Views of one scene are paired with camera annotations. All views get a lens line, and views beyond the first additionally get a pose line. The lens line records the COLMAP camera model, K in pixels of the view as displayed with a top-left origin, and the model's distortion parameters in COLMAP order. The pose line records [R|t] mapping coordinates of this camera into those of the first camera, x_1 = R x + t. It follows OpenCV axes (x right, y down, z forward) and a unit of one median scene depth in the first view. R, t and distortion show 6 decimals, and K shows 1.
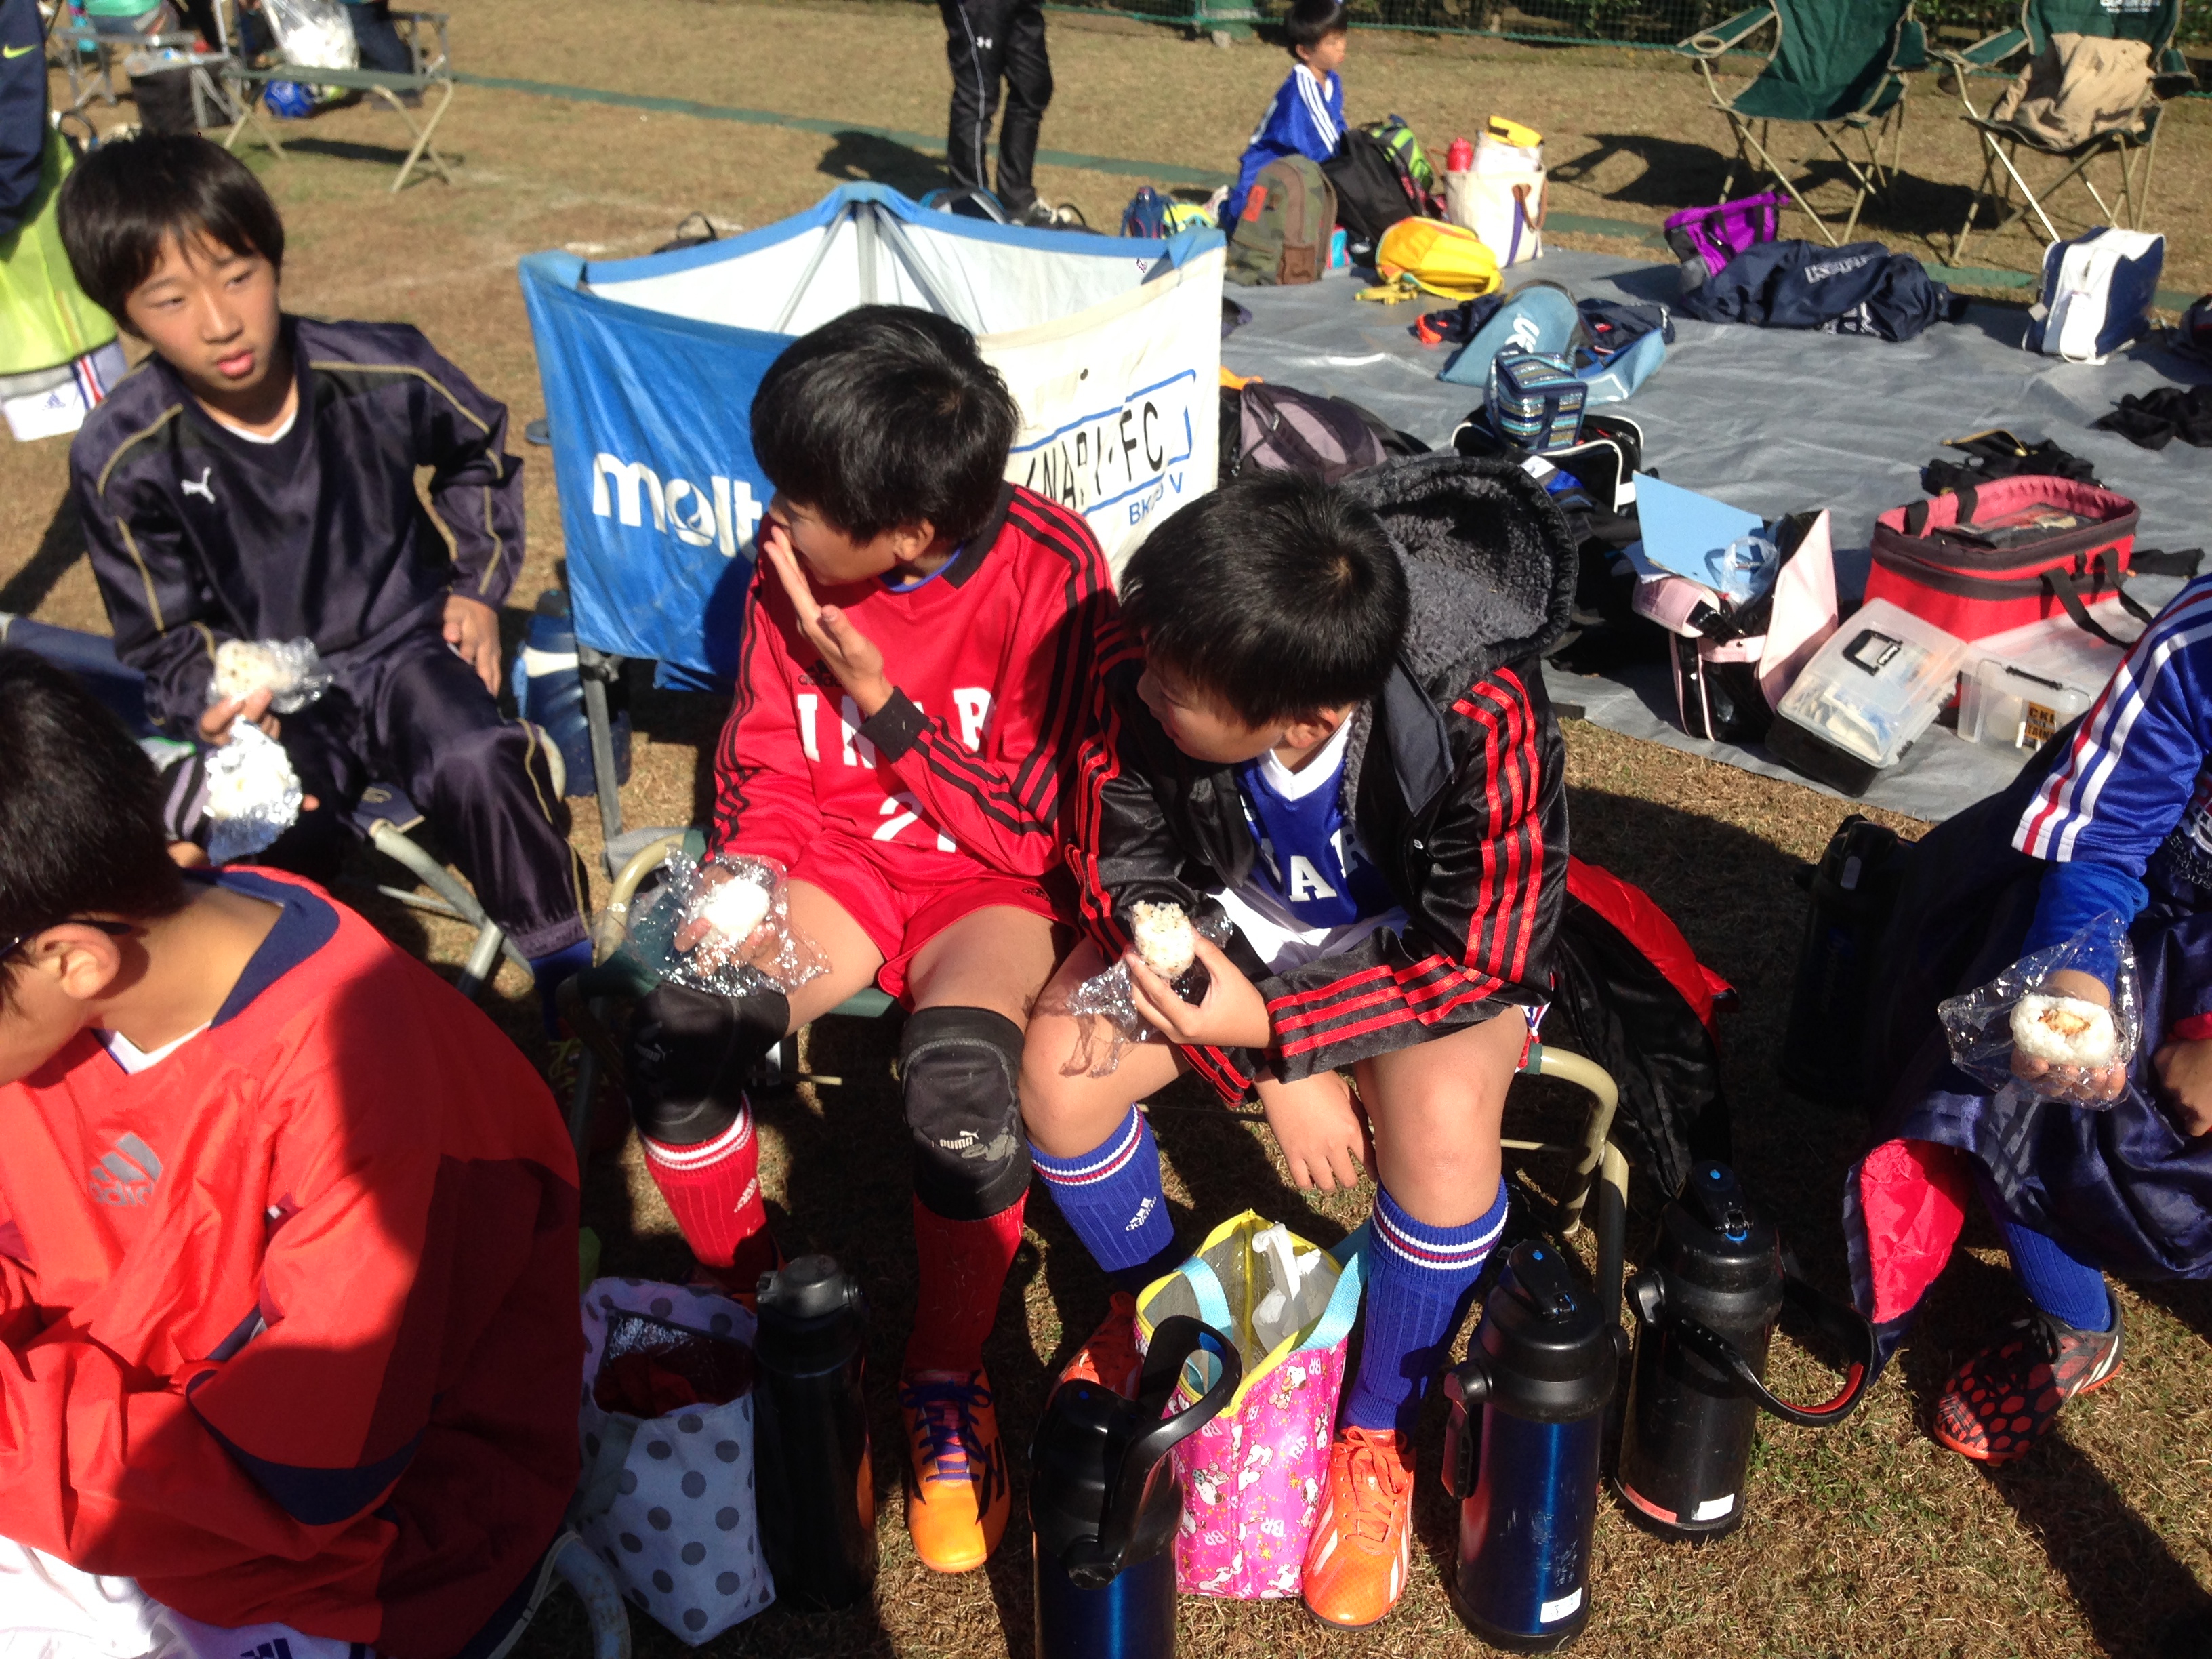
lens RADIAL K [[2093.0, 0, 1106.8], [0, 2093.0, 782.2], [0, 0, 1]] dist [0.158095, -0.347168]
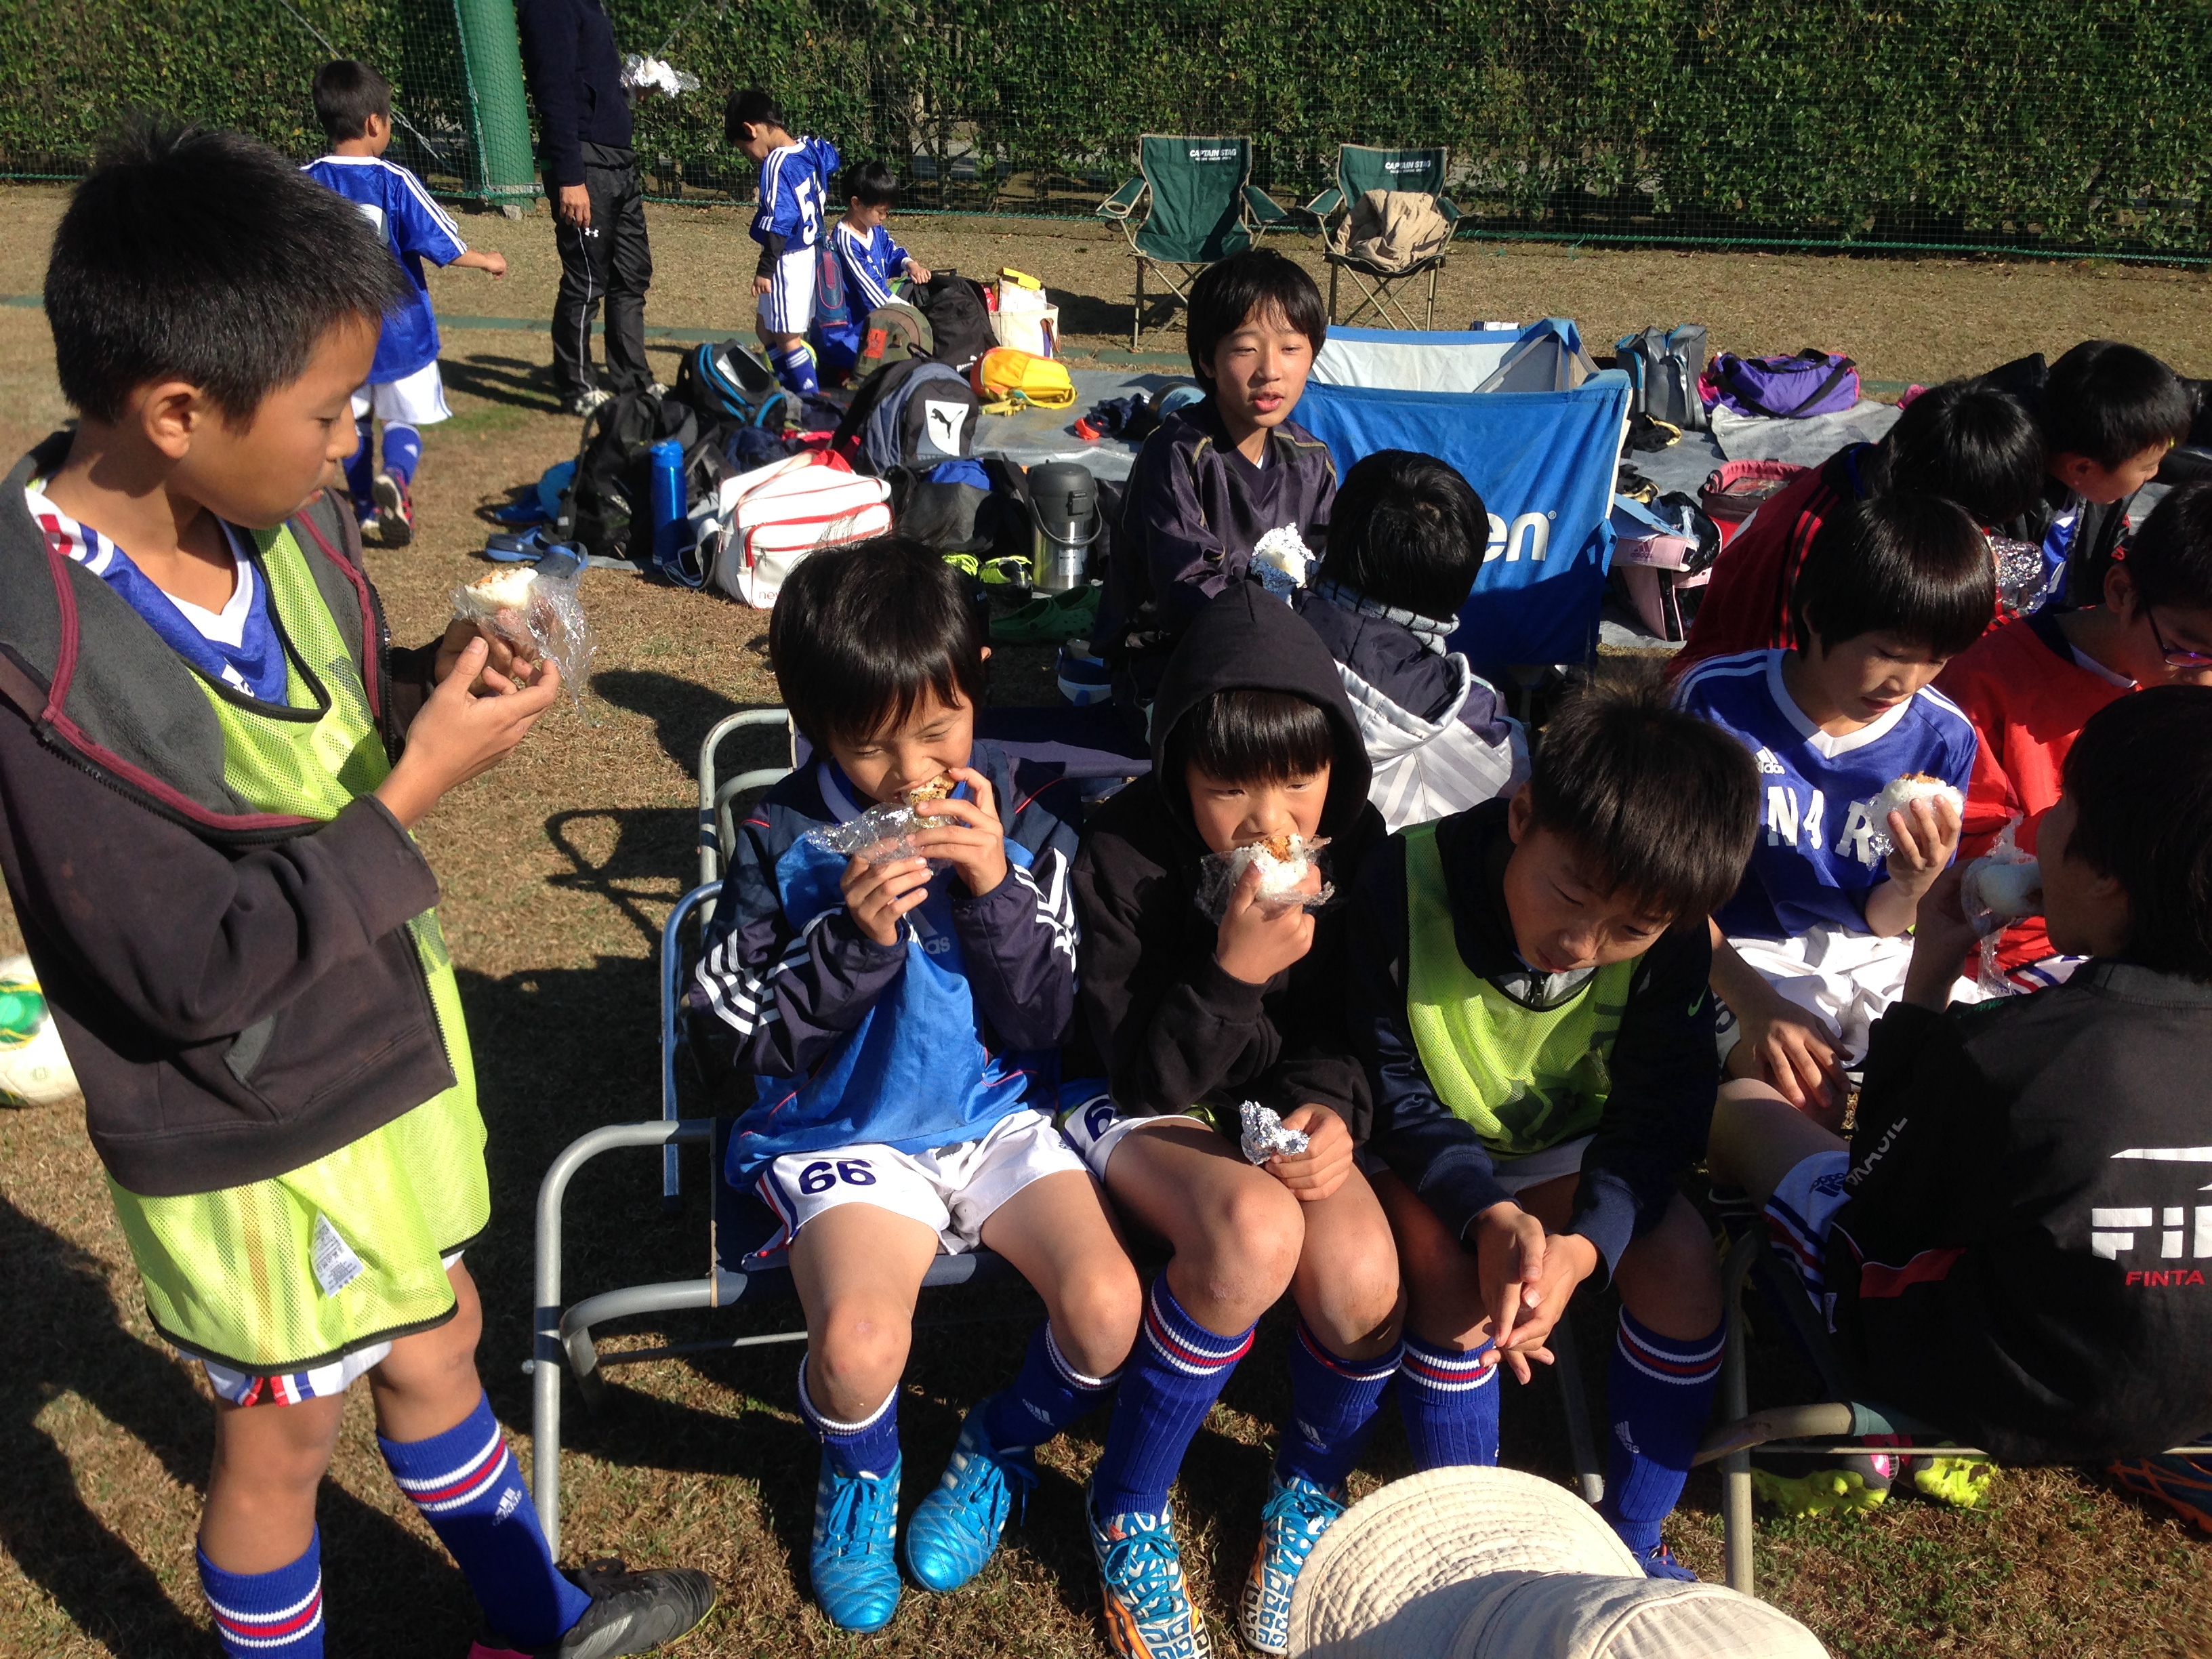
lens RADIAL K [[2000.1, 0, 1102.9], [0, 2000.1, 857.2], [0, 0, 1]] dist [0.154144, -0.267044]
pose [[0.831179, -0.192256, 0.521707, -0.526539], [0.206366, 0.977964, 0.031611, 0.002041], [-0.516289, 0.081388, 0.852539, -0.026055]]
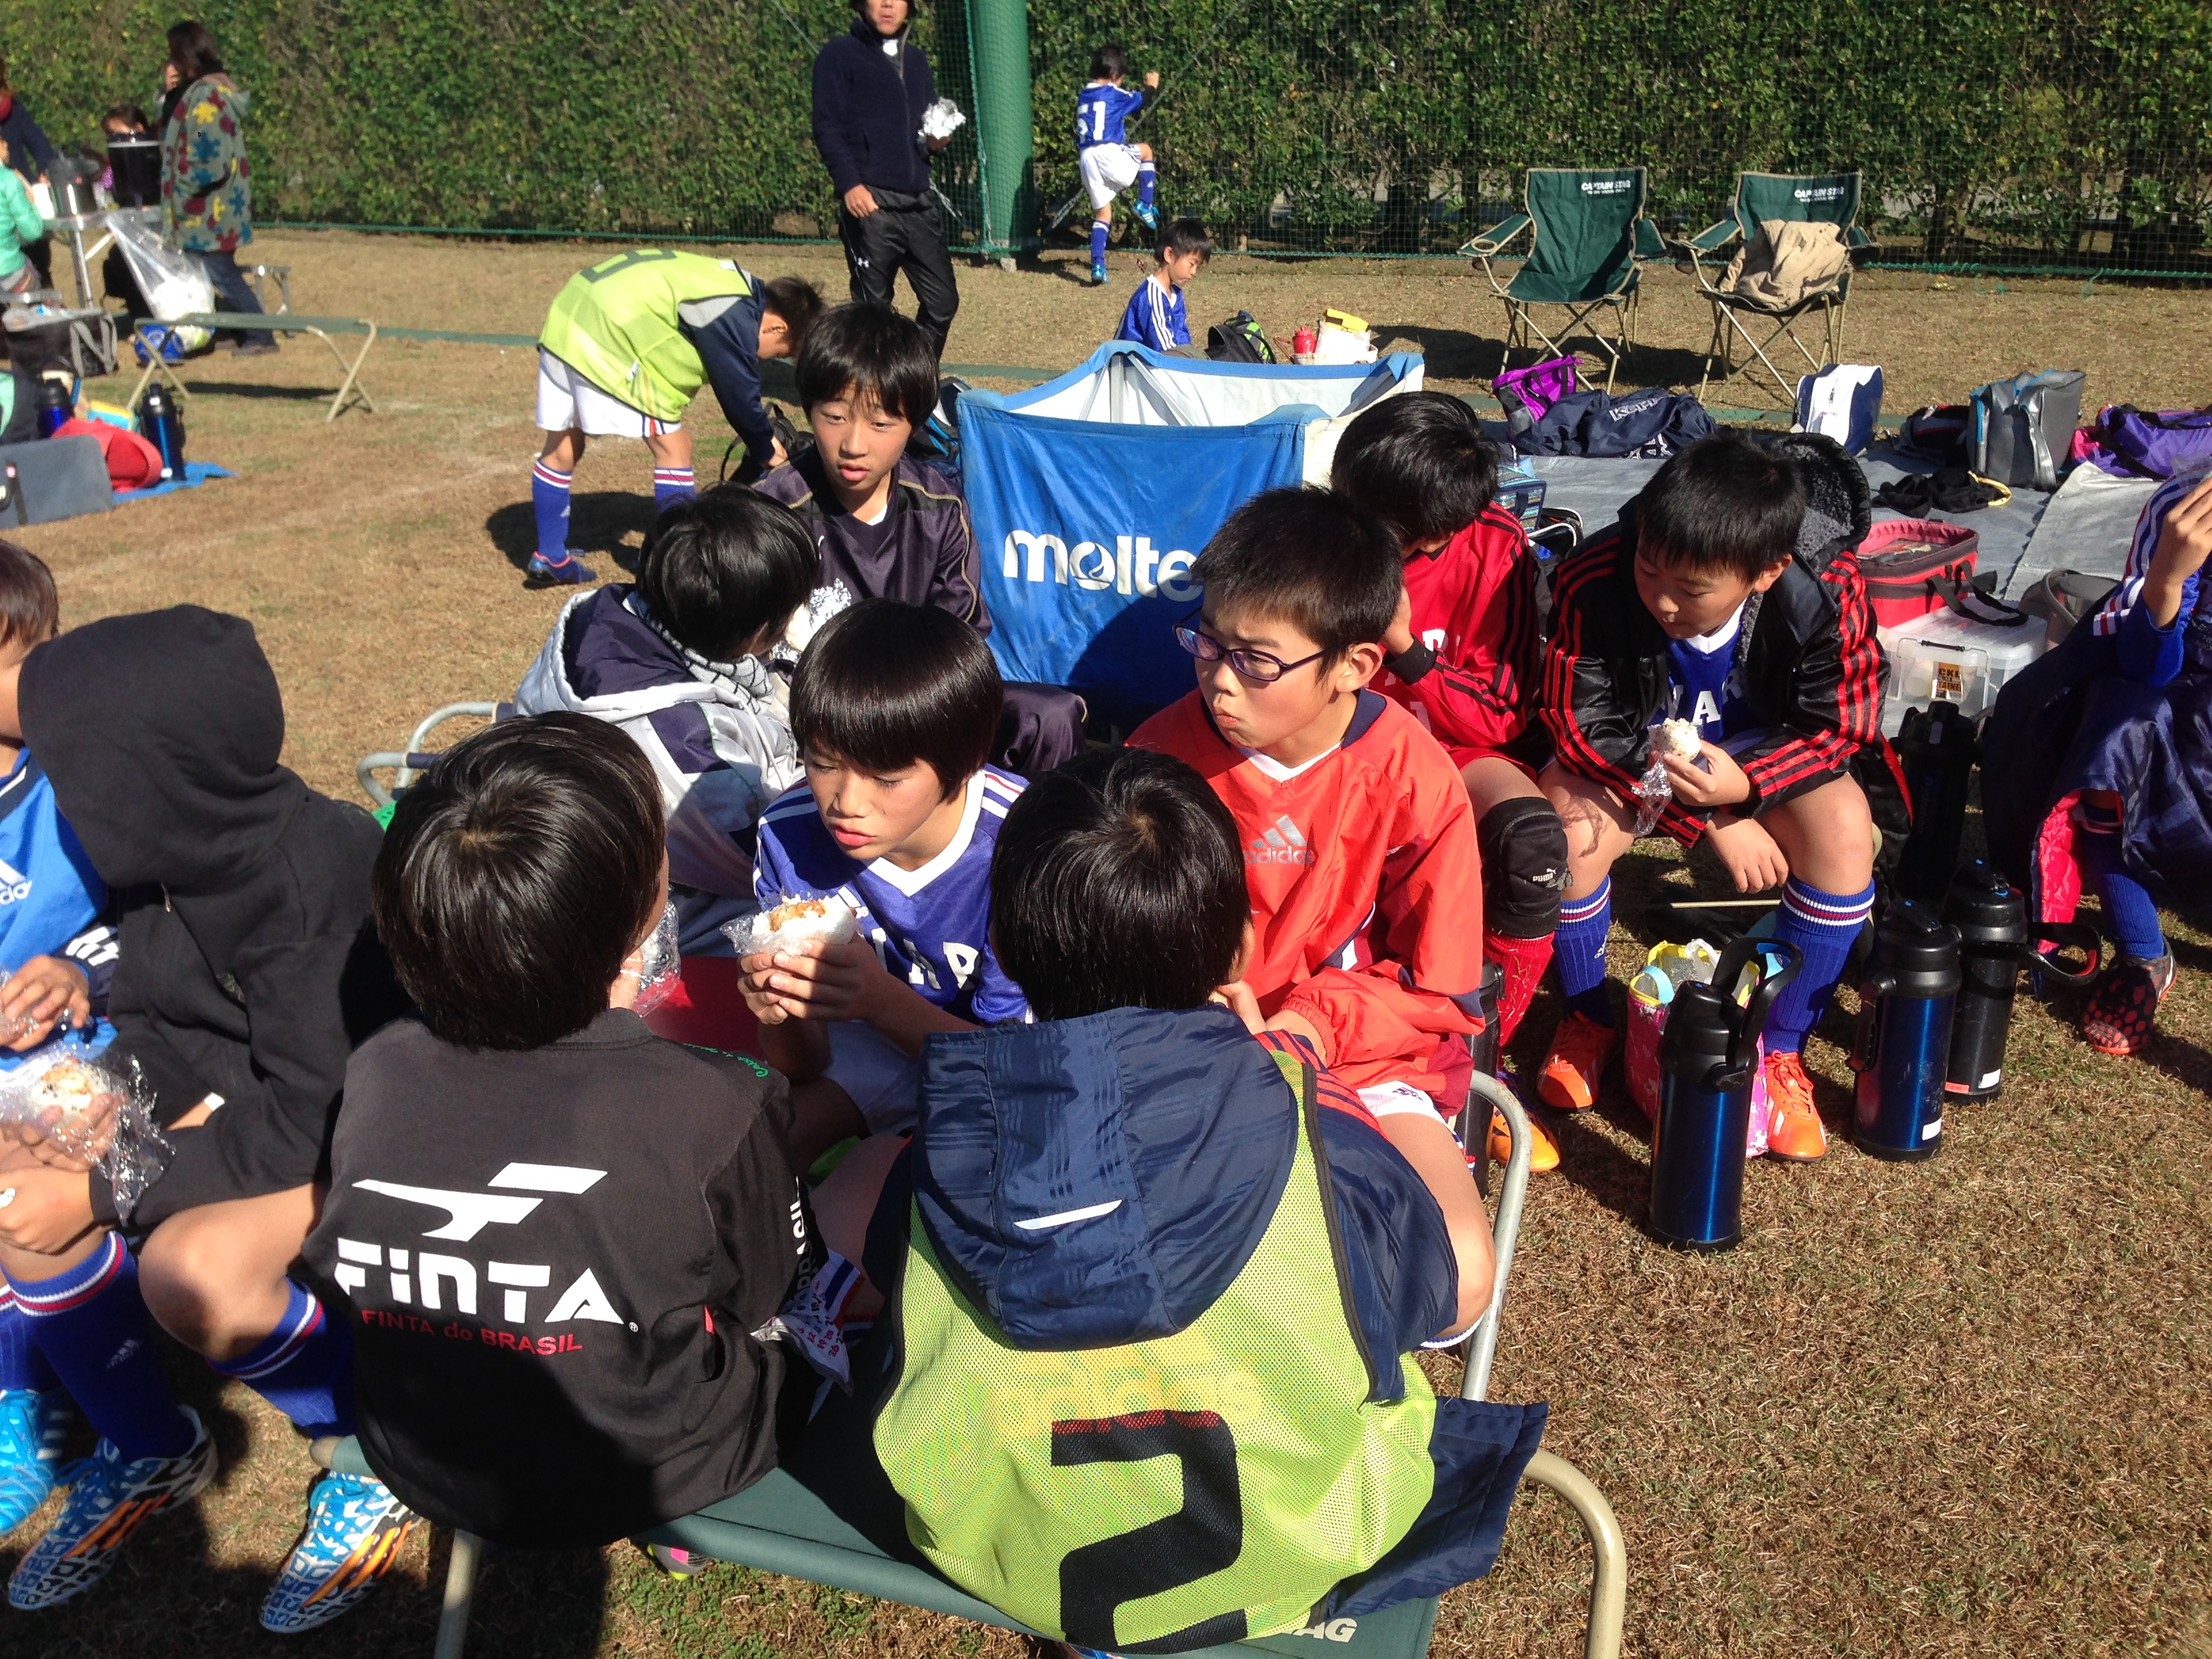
lens RADIAL K [[2093.0, 0, 1106.8], [0, 2093.0, 782.2], [0, 0, 1]] dist [0.158095, -0.347168]
pose [[0.980940, -0.080663, 0.176779, -0.204487], [0.098531, 0.990614, -0.094735, 0.066930], [-0.167478, 0.110347, 0.979681, -0.156798]]
